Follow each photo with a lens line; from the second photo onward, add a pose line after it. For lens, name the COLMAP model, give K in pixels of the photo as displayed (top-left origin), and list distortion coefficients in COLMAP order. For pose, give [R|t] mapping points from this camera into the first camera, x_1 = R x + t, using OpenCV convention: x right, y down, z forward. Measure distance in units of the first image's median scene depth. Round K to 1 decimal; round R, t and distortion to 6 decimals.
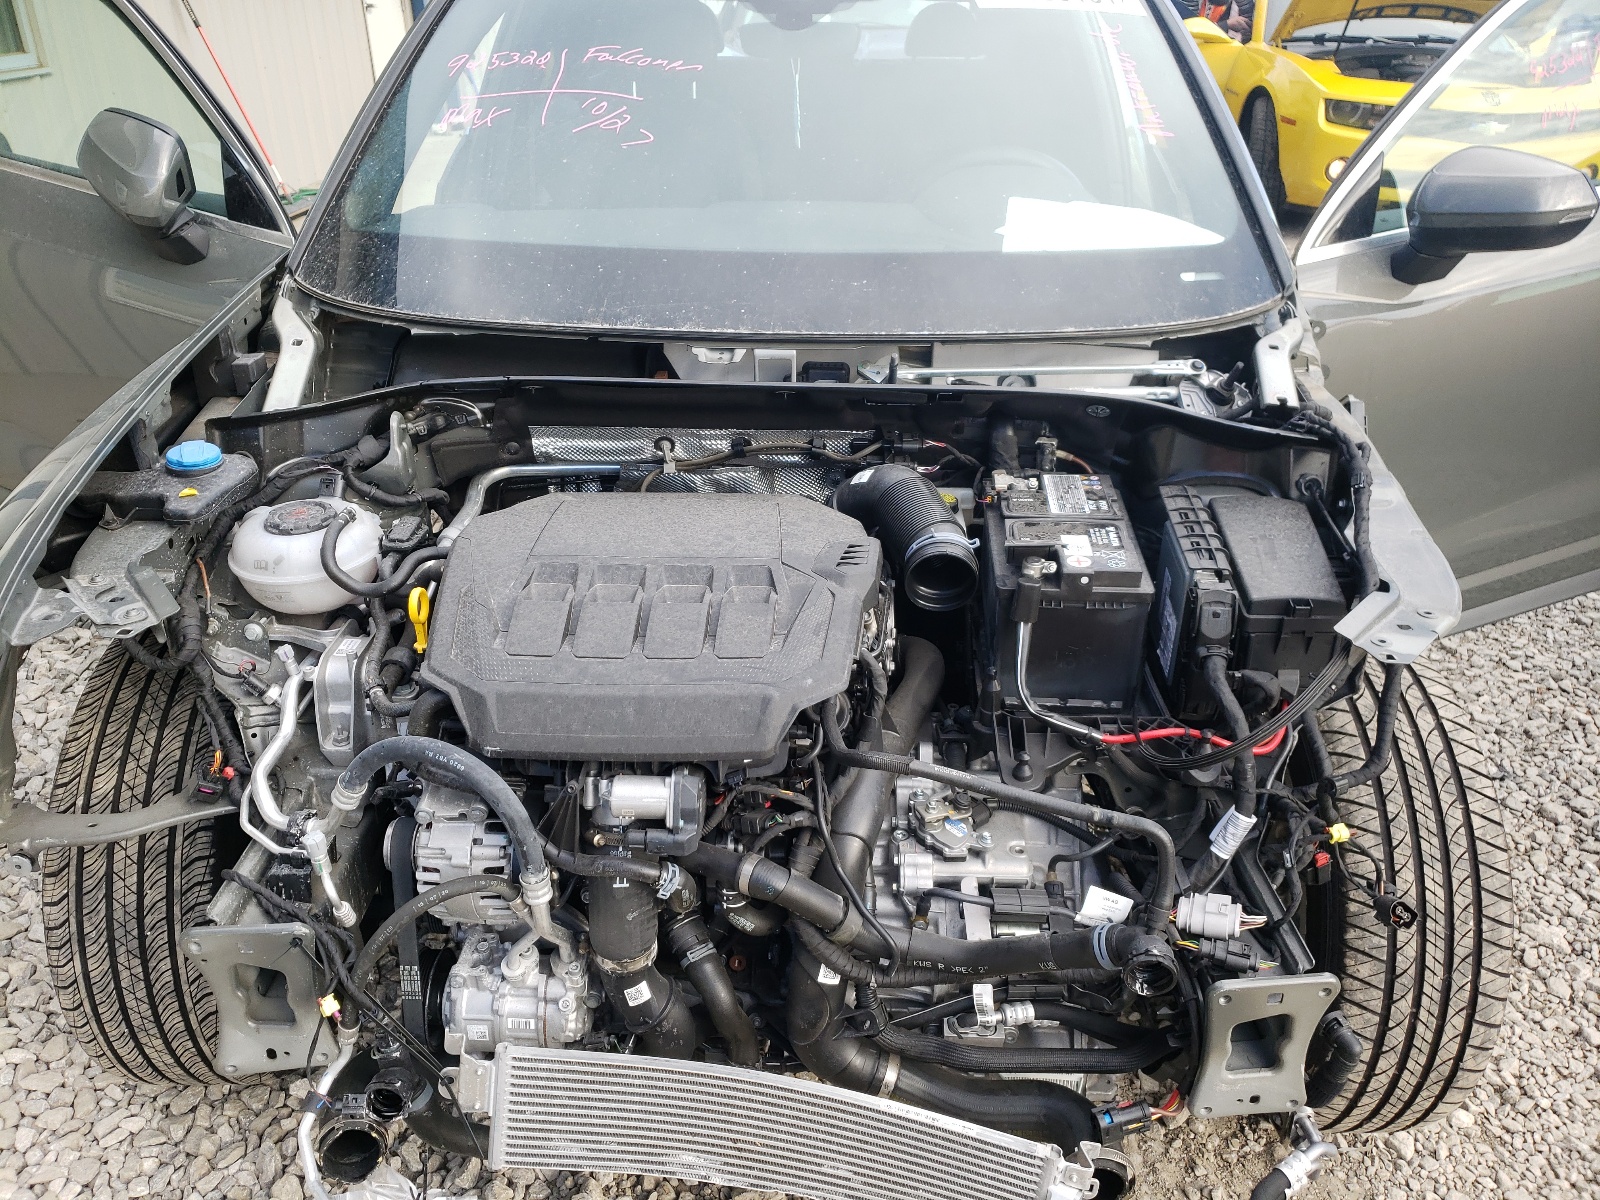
lens RADIAL K [[1227.9, 0, 800.0], [0, 1227.9, 600.0], [0, 0, 1]] dist [0.034610, 0.000241]
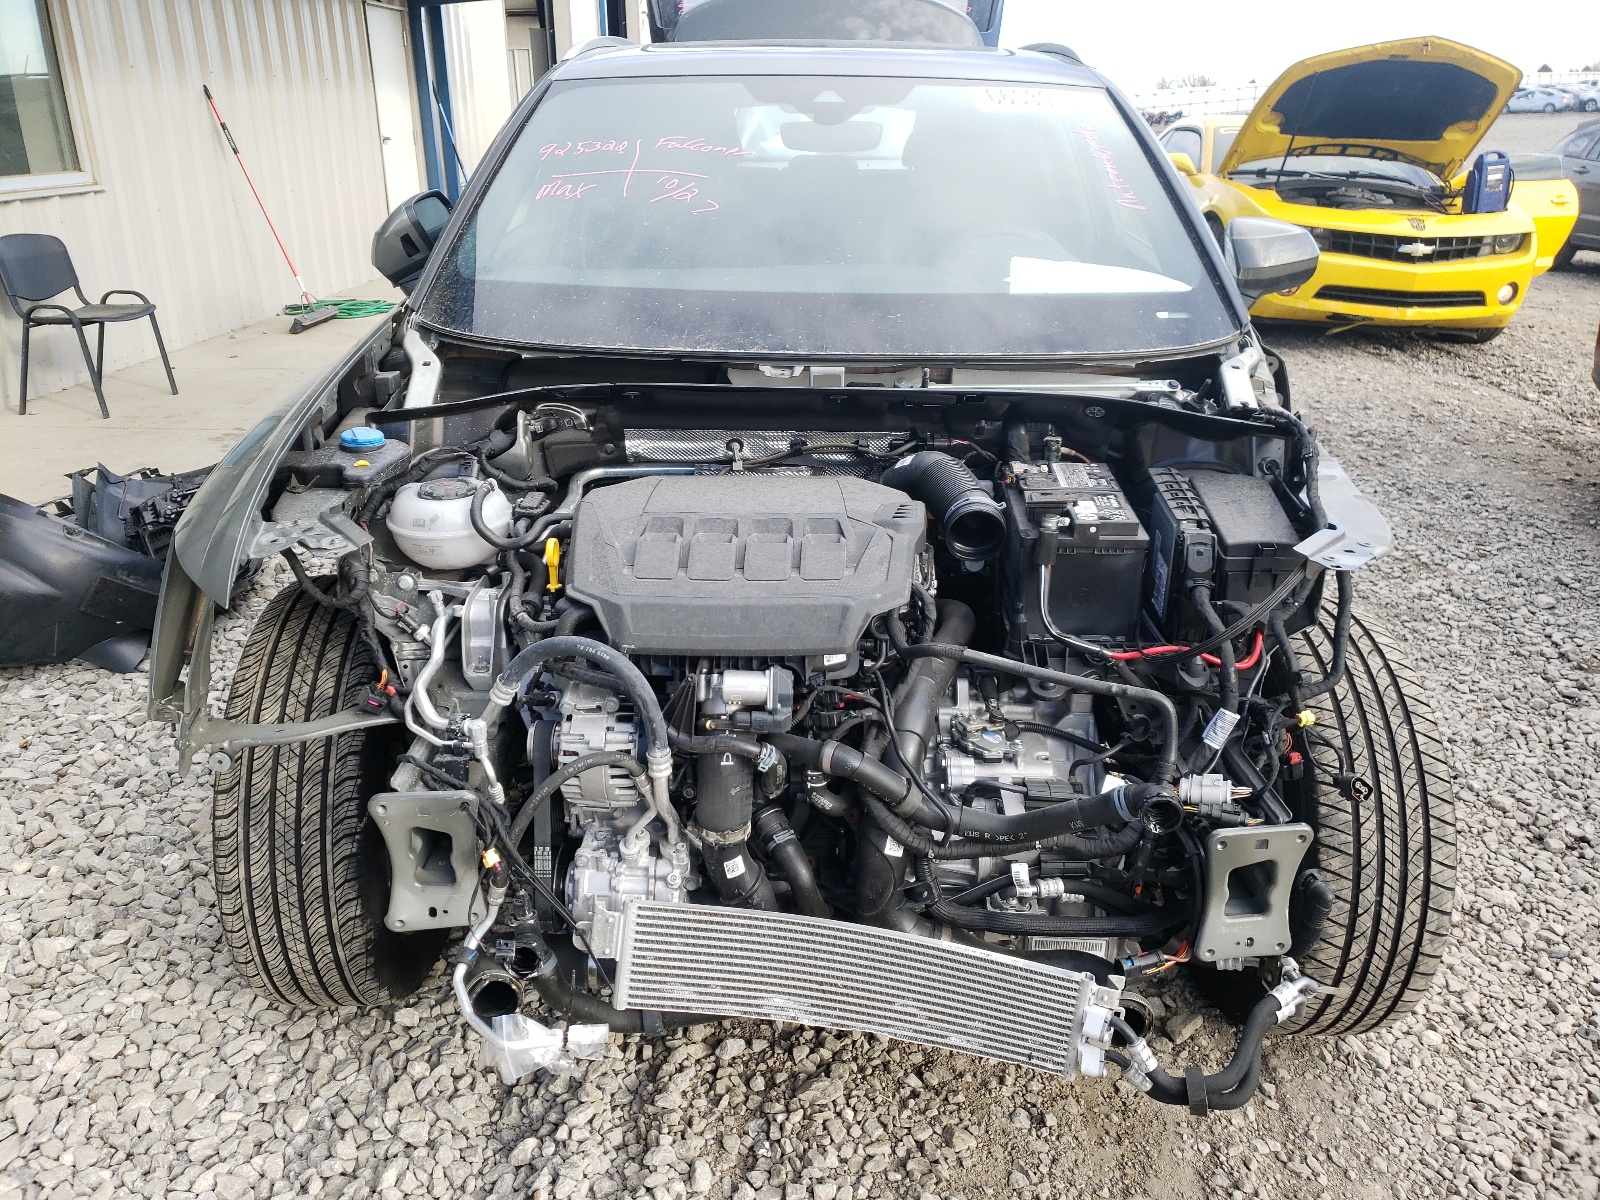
lens RADIAL K [[1247.6, 0, 800.0], [0, 1247.6, 600.0], [0, 0, 1]] dist [0.049935, -0.000849]
pose [[0.999572, -0.004168, 0.028968, -0.092247], [0.007387, 0.993692, -0.111902, 0.178616], [-0.028319, 0.112068, 0.993297, -0.216061]]
